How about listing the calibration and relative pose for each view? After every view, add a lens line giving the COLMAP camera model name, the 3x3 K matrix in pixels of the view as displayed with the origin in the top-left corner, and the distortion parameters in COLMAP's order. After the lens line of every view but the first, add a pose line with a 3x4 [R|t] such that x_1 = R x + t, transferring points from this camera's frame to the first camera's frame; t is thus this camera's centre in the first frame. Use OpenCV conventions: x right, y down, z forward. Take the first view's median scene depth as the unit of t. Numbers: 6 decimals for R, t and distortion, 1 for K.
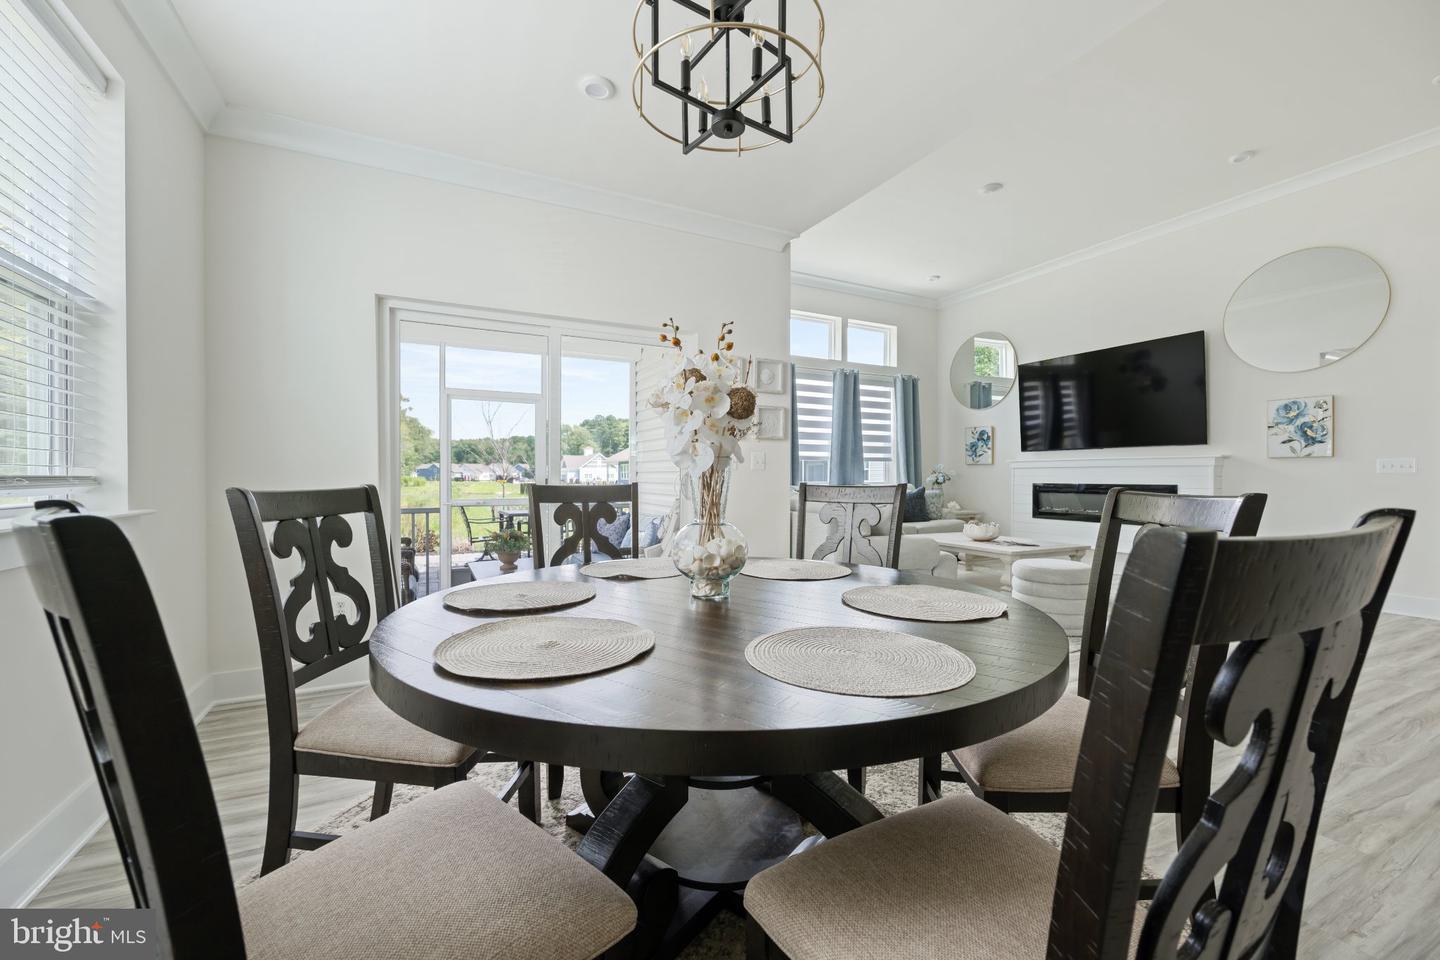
lens RADIAL K [[568.6, 0, 720.7], [0, 568.6, 479.1], [0, 0, 1]] dist [-0.000338, 0.000508]
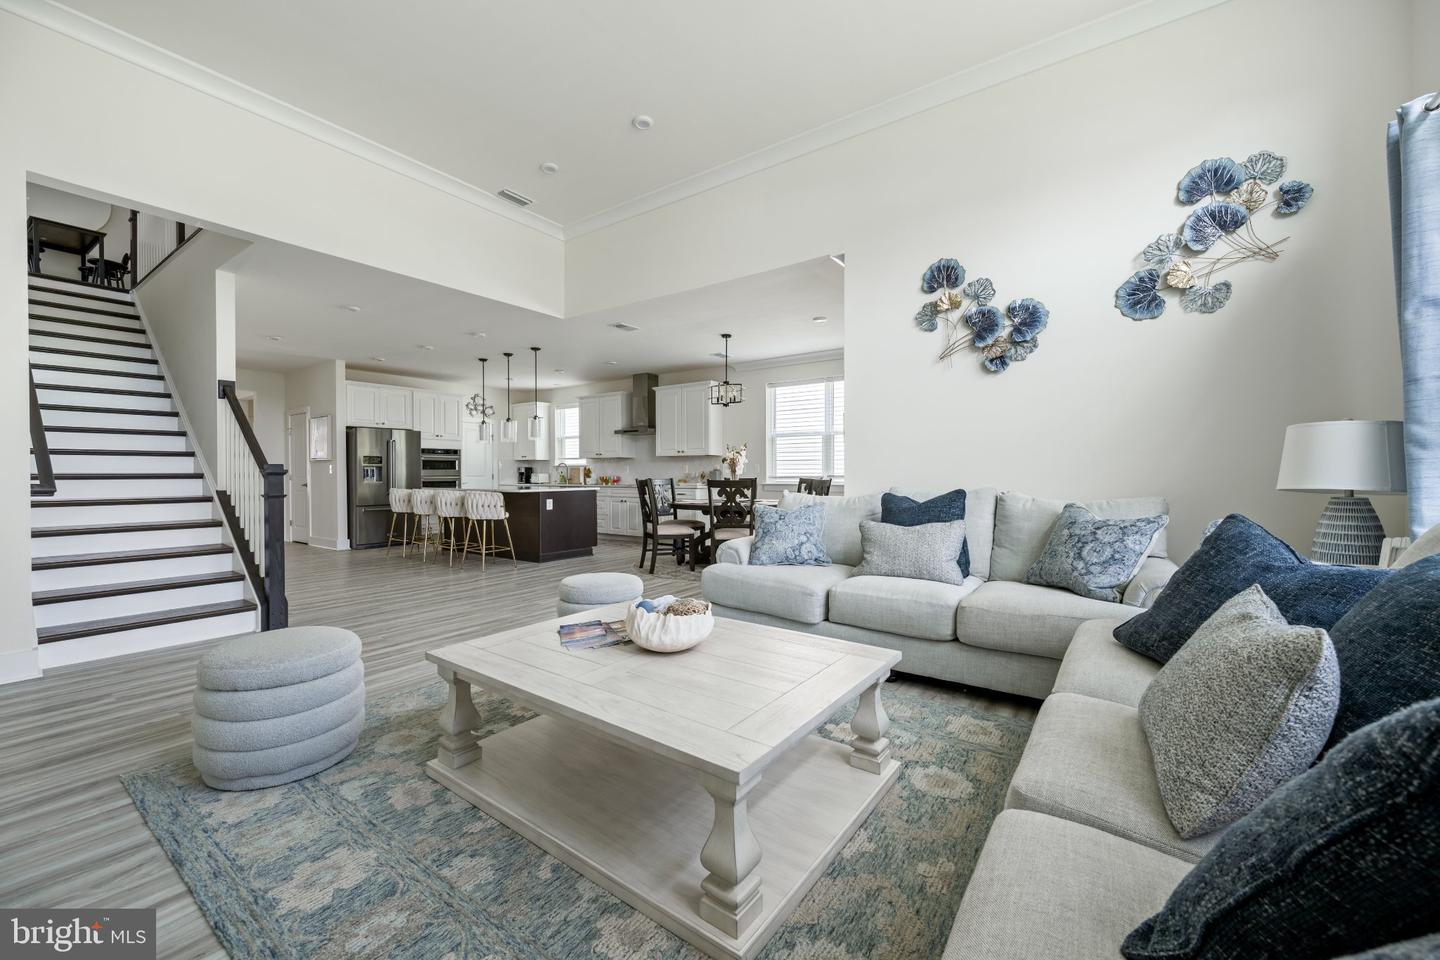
lens RADIAL K [[568.6, 0, 720.8], [0, 568.6, 473.7], [0, 0, 1]] dist [-0.000338, 0.000508]
pose [[0.451727, 0.007043, -0.892129, 2.008531], [-0.000510, 0.999971, 0.007636, -0.044179], [0.892156, -0.002994, 0.451717, -0.187219]]
